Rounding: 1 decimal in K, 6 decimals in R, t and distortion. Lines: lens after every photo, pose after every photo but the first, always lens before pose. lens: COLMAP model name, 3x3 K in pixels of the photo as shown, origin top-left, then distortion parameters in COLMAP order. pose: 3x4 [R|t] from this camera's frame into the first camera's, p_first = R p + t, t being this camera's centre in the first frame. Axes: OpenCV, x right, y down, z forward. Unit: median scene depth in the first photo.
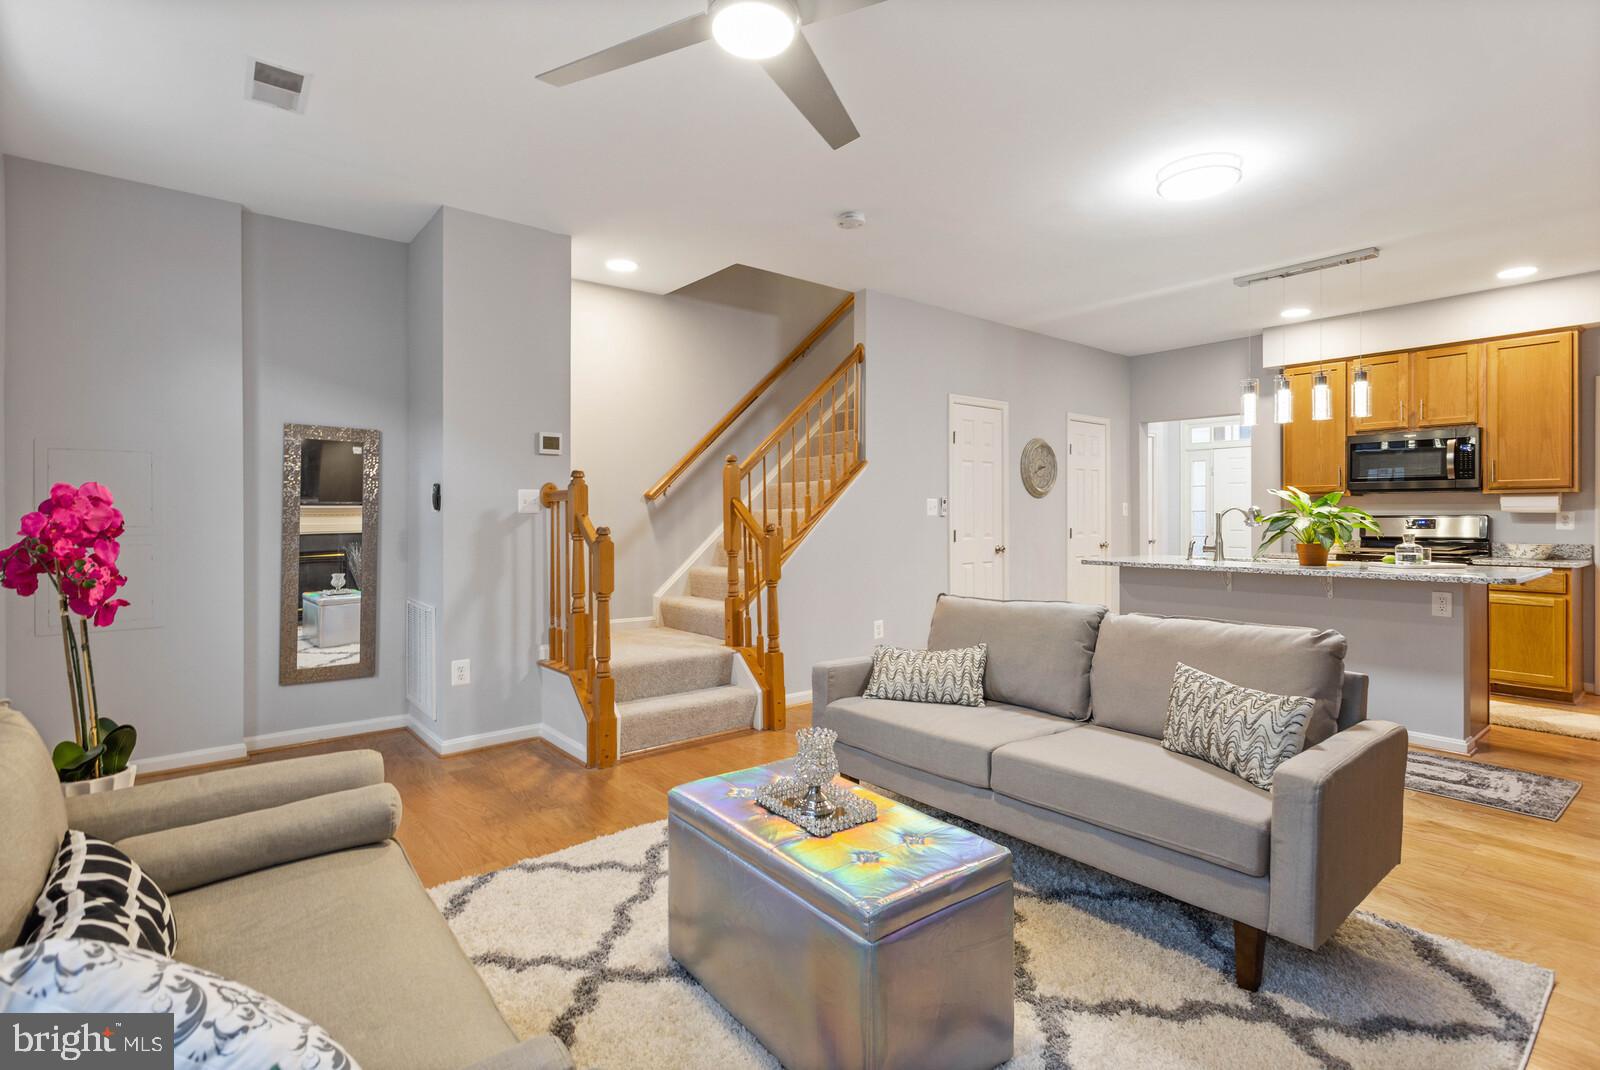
lens RADIAL K [[763.3, 0, 778.4], [0, 763.3, 516.0], [0, 0, 1]] dist [0.002595, 0.000404]
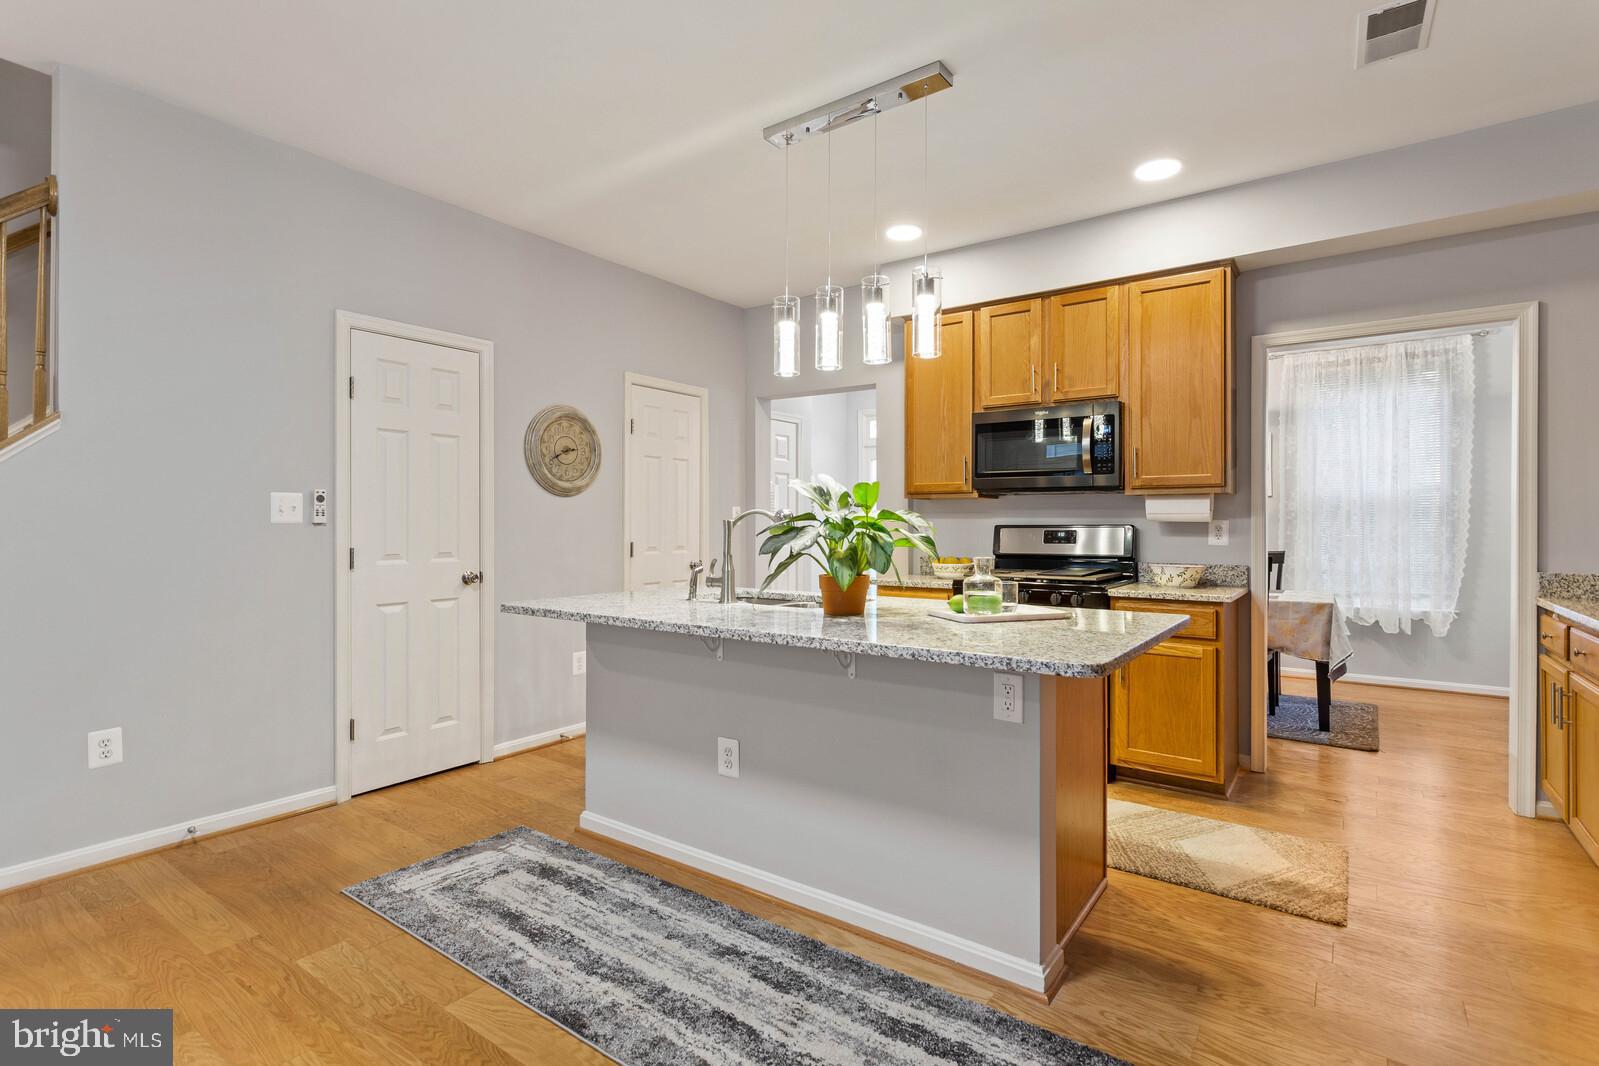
lens RADIAL K [[762.8, 0, 777.4], [0, 762.8, 519.3], [0, 0, 1]] dist [0.002595, 0.000404]
pose [[0.966730, 0.004321, 0.255763, 0.431558], [-0.002494, 0.999969, -0.007467, -0.000147], [-0.255788, 0.006581, 0.966711, 0.400169]]
